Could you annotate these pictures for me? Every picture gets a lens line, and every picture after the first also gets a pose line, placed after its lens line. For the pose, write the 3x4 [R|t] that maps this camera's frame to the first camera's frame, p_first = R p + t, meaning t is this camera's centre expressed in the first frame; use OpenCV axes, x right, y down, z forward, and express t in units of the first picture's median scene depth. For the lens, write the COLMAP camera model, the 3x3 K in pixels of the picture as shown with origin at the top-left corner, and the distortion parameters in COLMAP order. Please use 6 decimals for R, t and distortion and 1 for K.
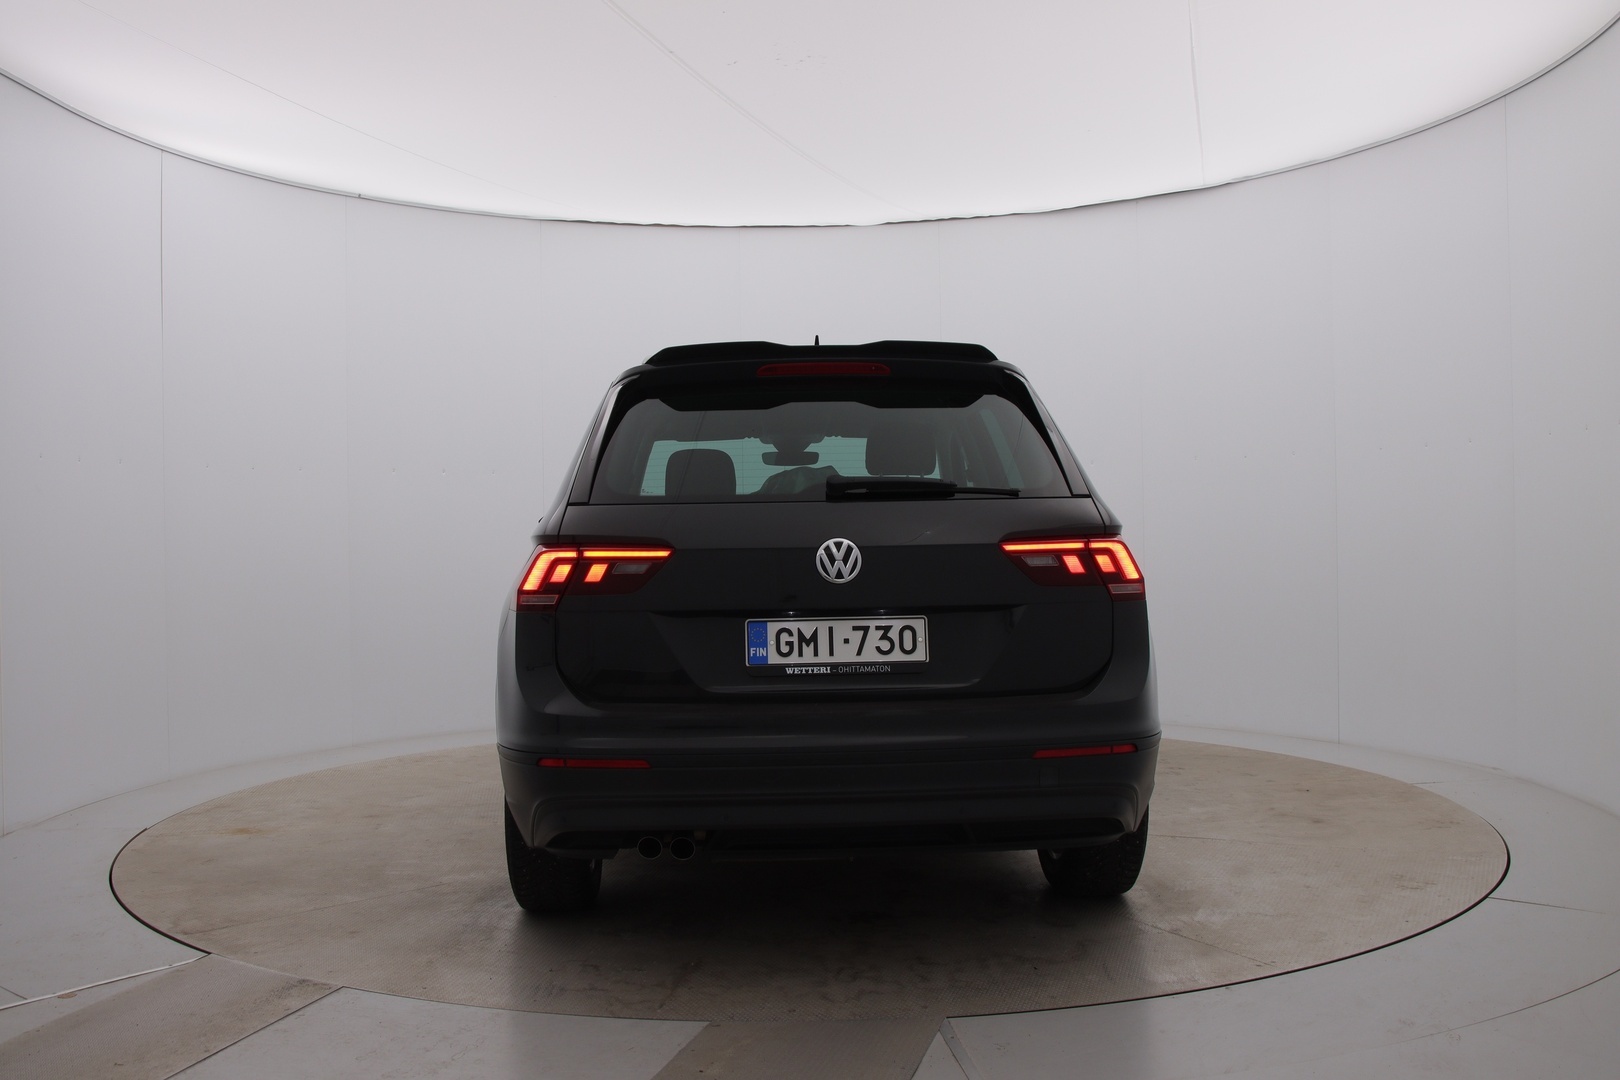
lens RADIAL K [[1409.1, 0, 810.0], [0, 1409.1, 540.0], [0, 0, 1]] dist [-0.138138, -0.000104]
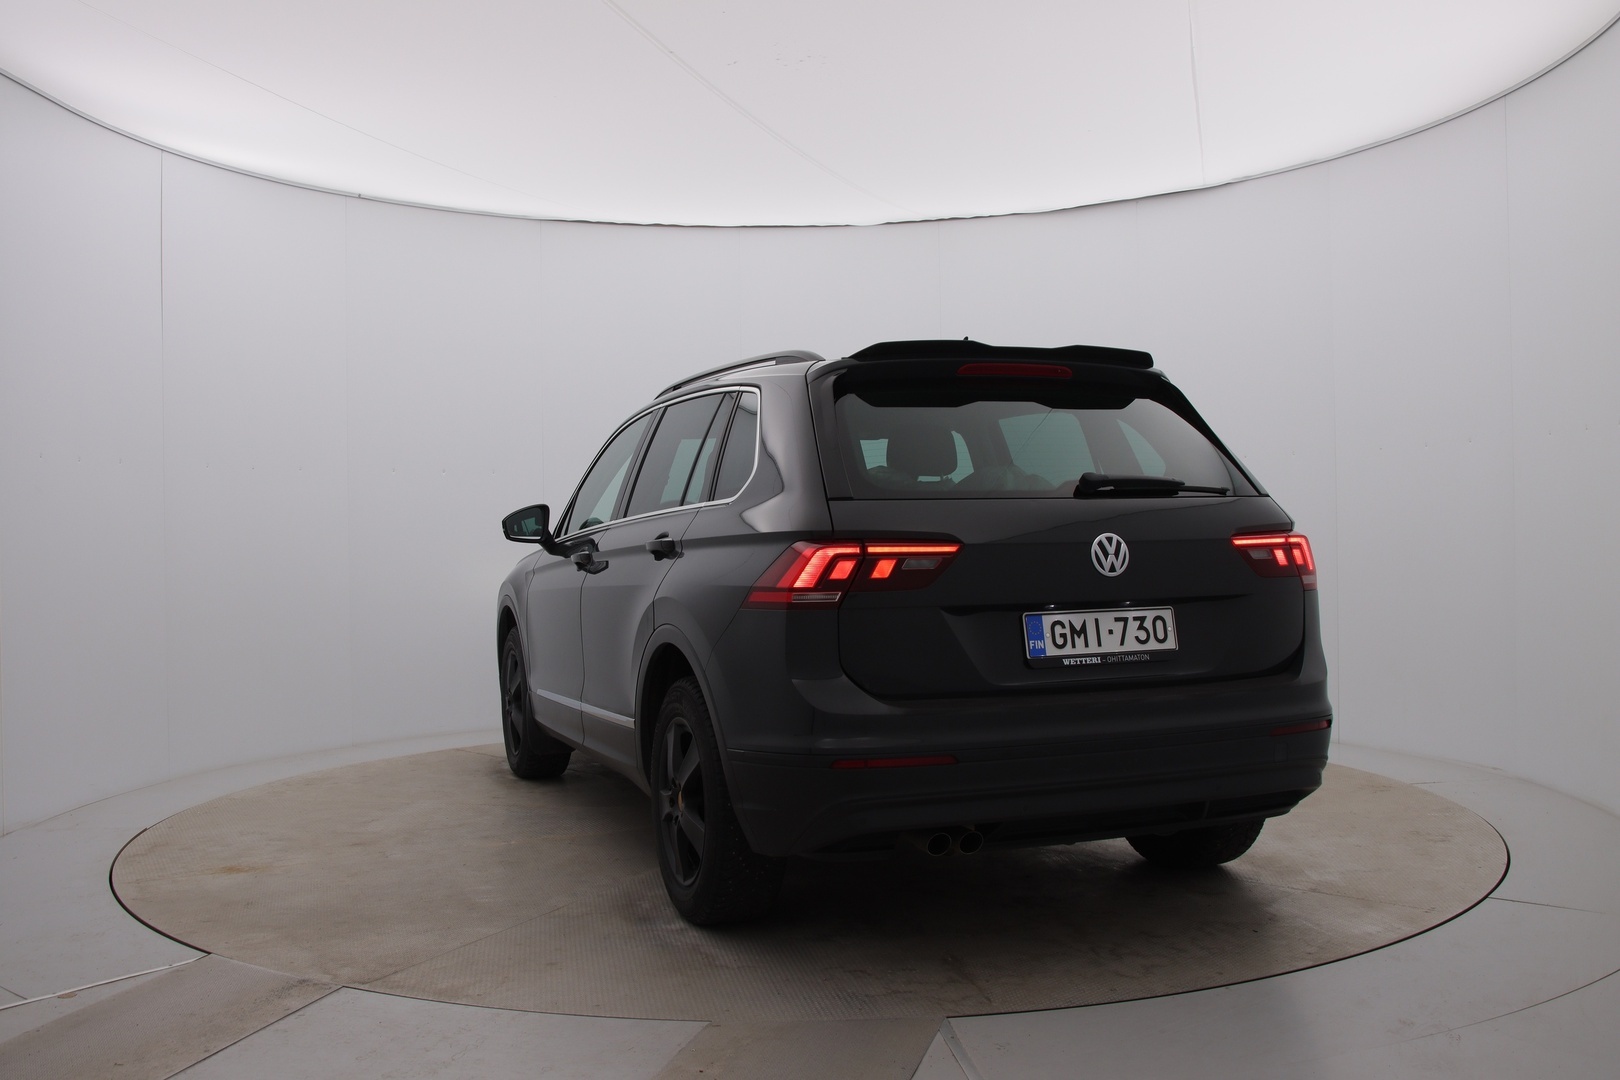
lens RADIAL K [[1539.2, 0, 810.0], [0, 1539.2, 540.0], [0, 0, 1]] dist [-0.152695, 0.008163]
pose [[0.949810, -0.002659, 0.312816, -0.538786], [0.005110, 0.999962, -0.007015, 0.010470], [-0.312785, 0.008261, 0.949788, -0.007441]]
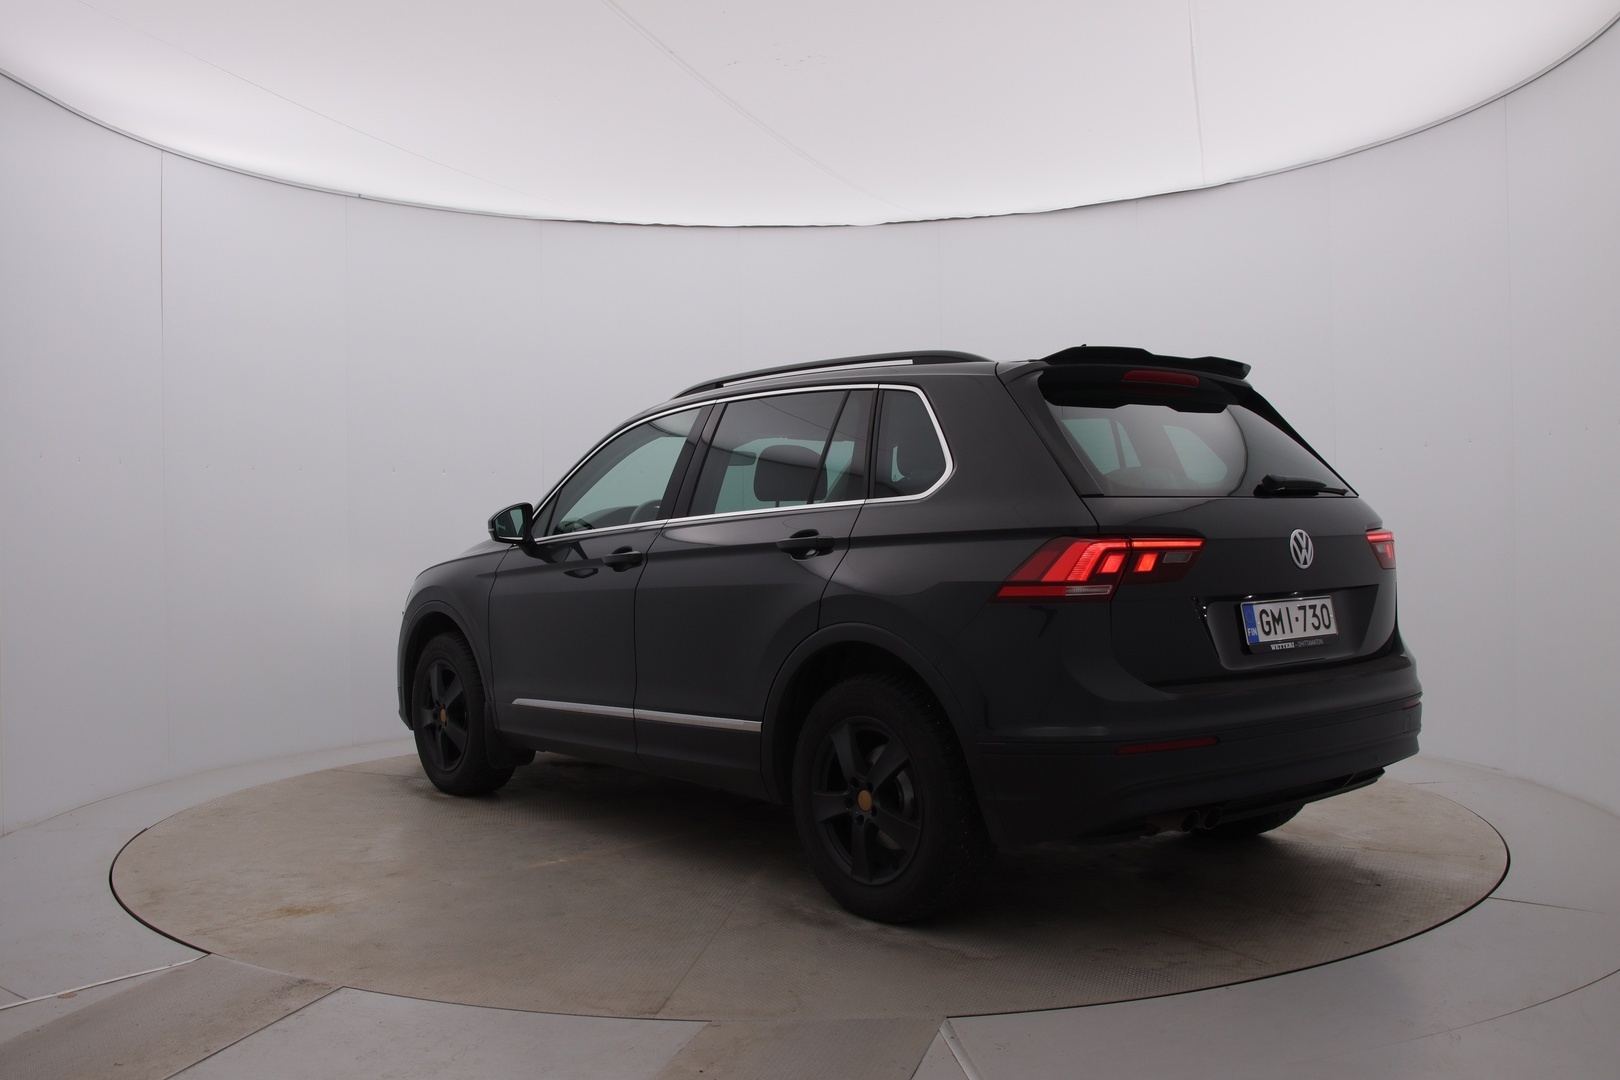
lens RADIAL K [[1539.2, 0, 810.0], [0, 1539.2, 540.0], [0, 0, 1]] dist [-0.152695, 0.008163]
pose [[0.806382, -0.002669, 0.591390, -1.020116], [0.010402, 0.999899, -0.009671, 0.015025], [-0.591304, 0.013950, 0.806328, 0.238670]]
